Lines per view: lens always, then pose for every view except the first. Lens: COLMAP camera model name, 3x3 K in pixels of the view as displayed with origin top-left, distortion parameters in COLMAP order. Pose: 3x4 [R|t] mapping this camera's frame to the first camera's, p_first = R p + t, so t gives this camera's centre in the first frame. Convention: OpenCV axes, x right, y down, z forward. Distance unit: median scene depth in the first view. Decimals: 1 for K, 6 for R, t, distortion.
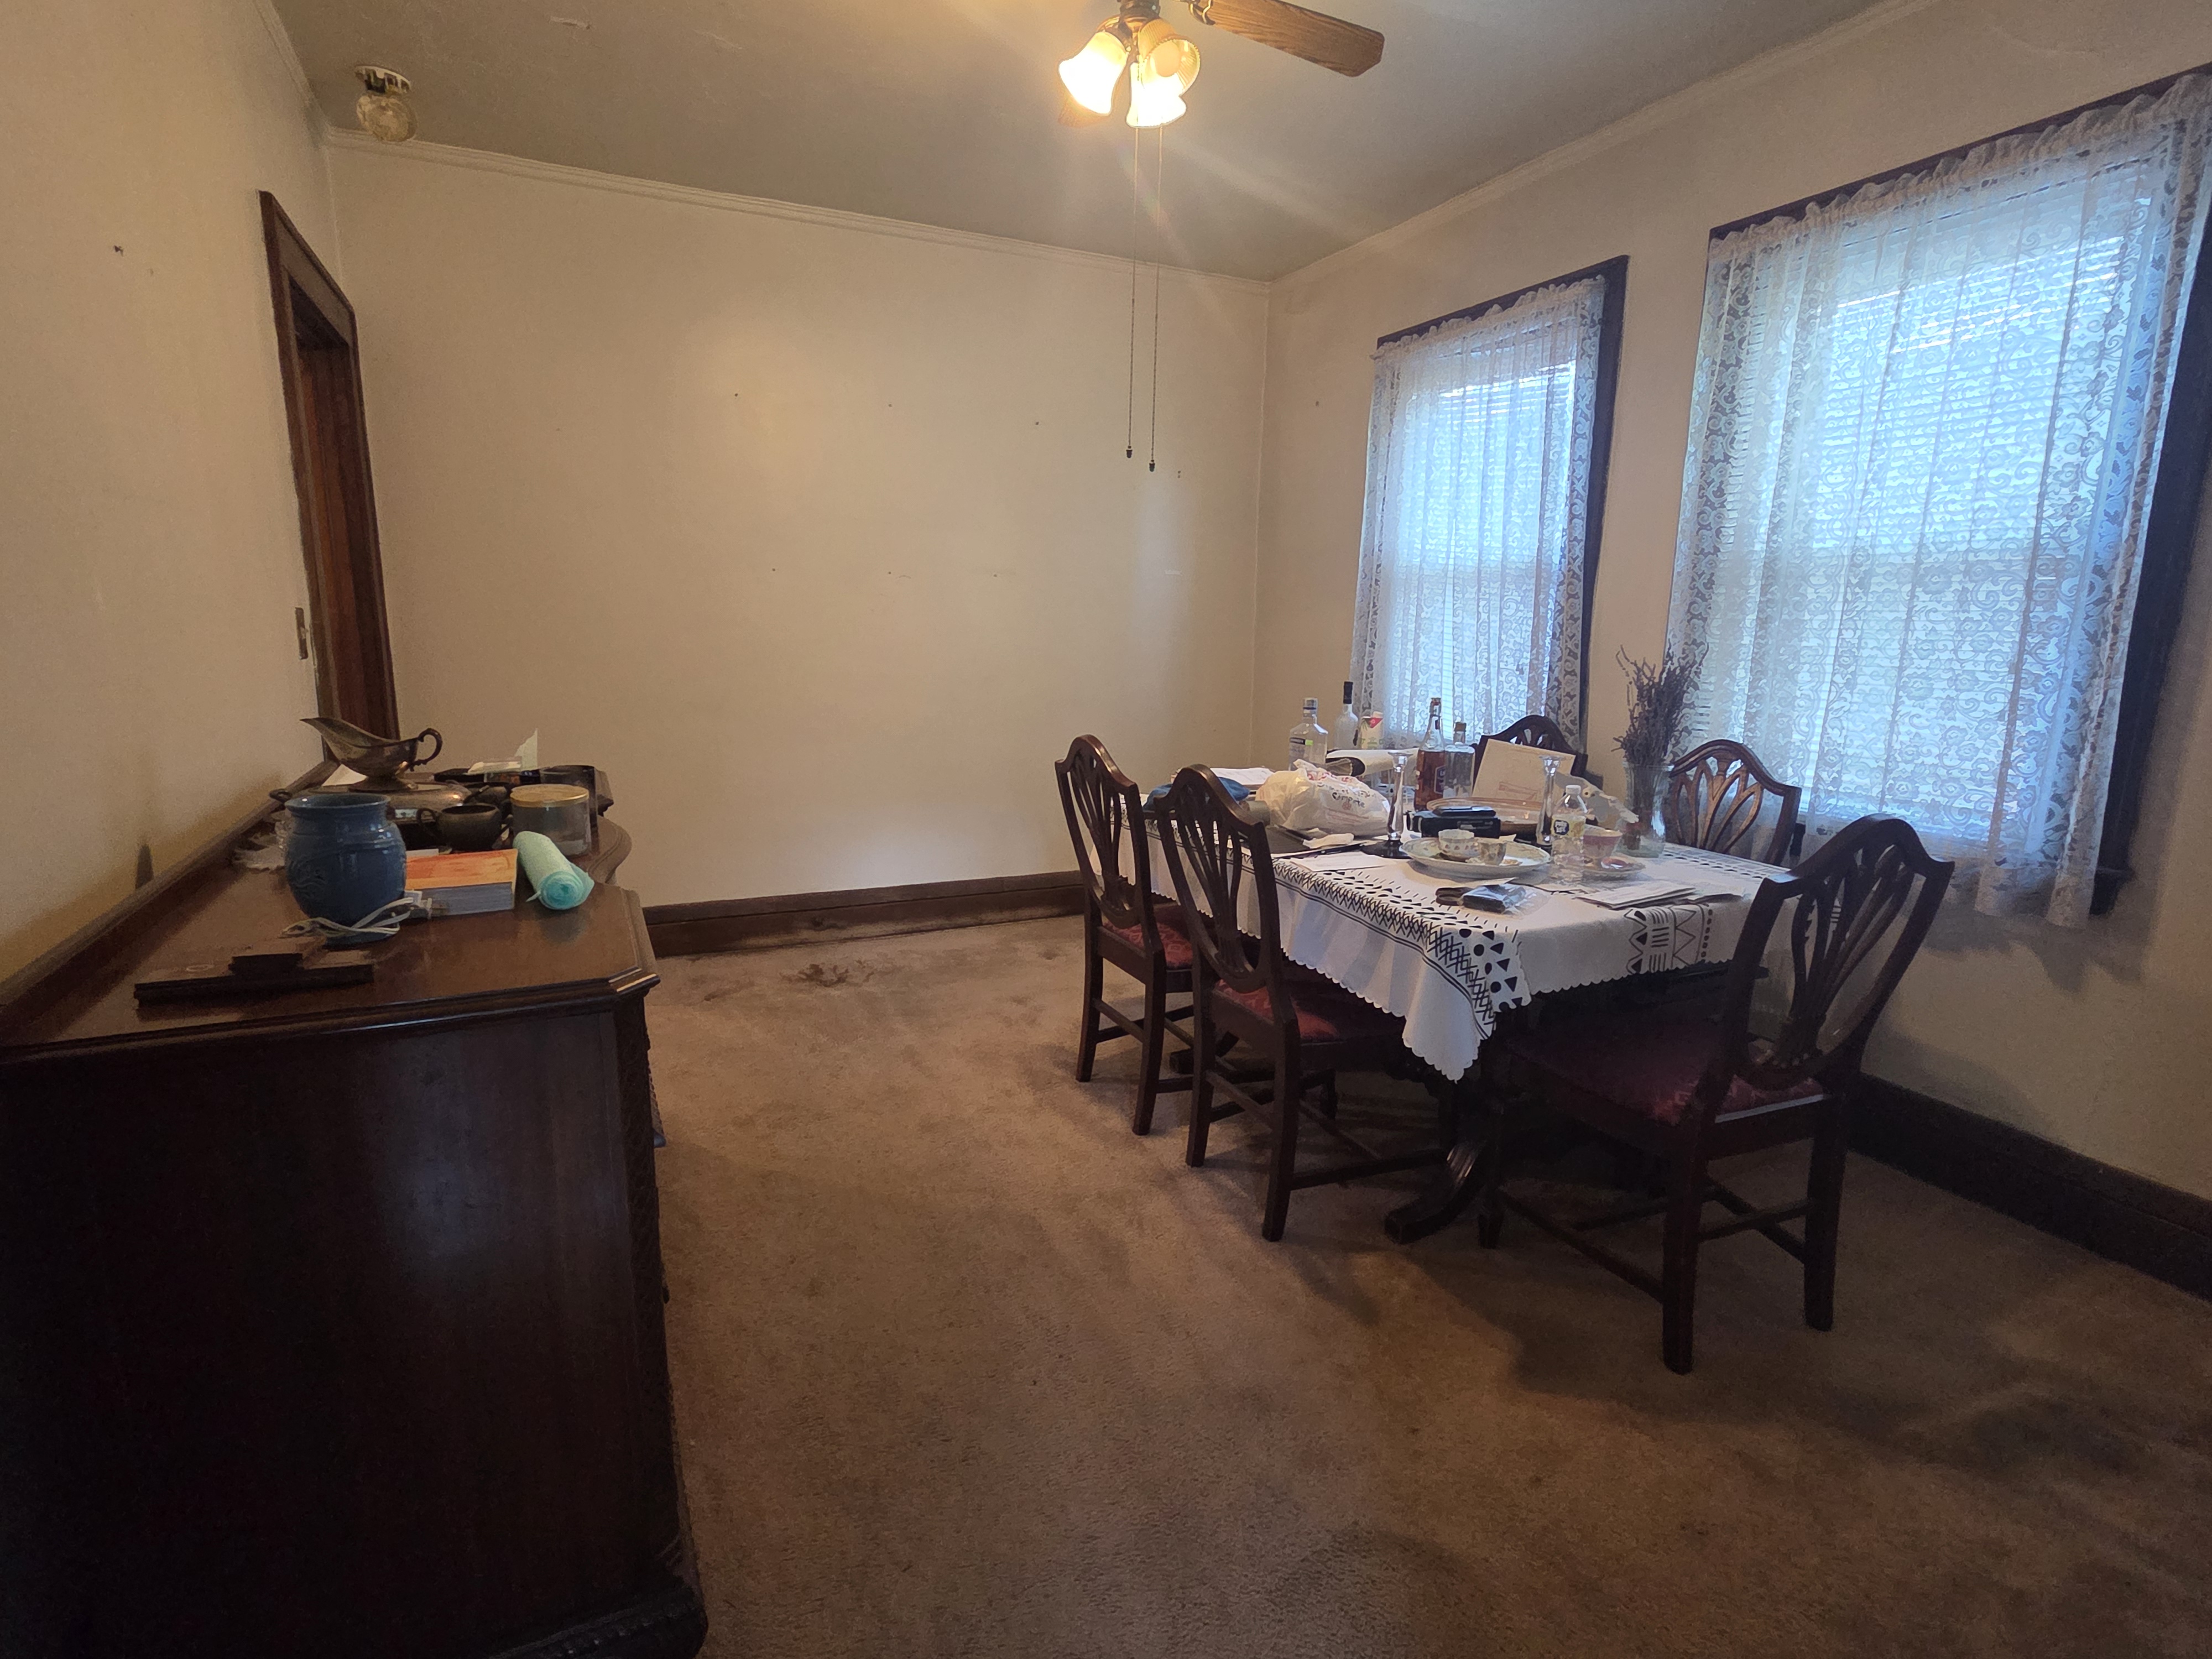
lens RADIAL K [[1117.1, 0, 1108.9], [0, 1117.1, 831.0], [0, 0, 1]] dist [-0.000114, 0.006149]
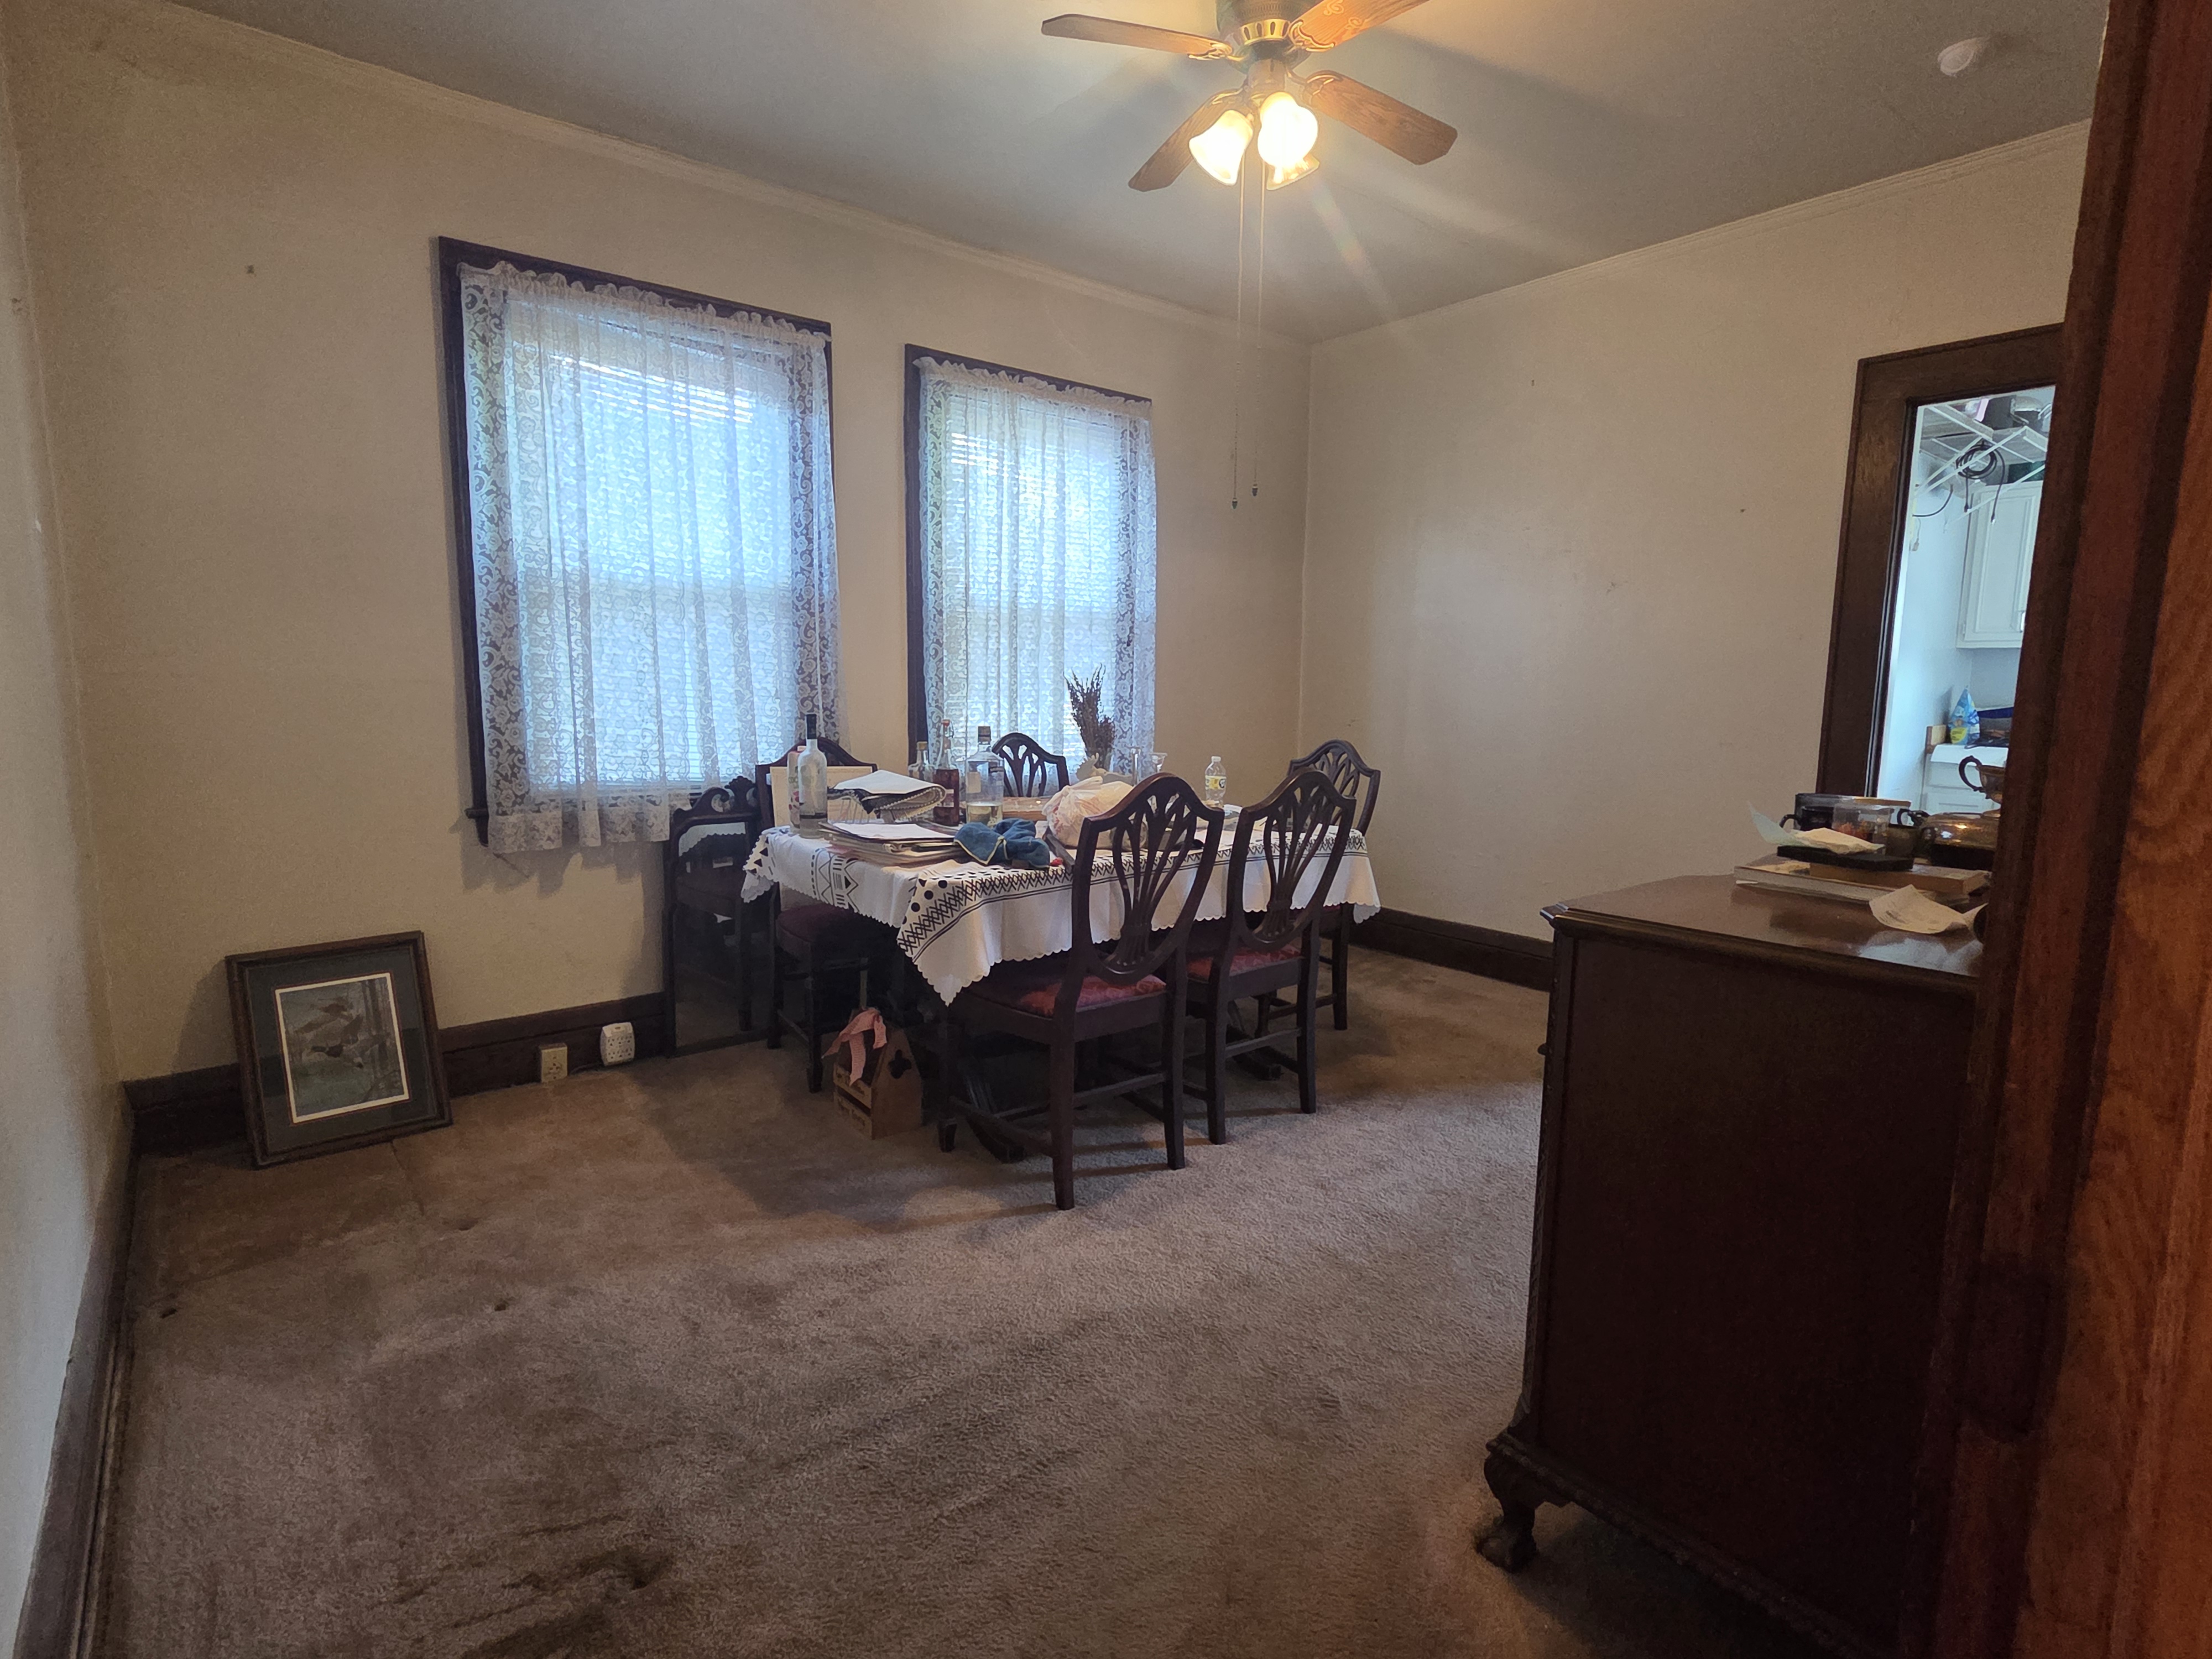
lens RADIAL K [[1117.1, 0, 1108.7], [0, 1117.1, 825.6], [0, 0, 1]] dist [-0.000114, 0.006149]
pose [[-0.234309, -0.168849, 0.957387, -0.809737], [0.152583, 0.966209, 0.207748, -0.229492], [-0.960113, 0.194758, -0.200628, 1.117826]]
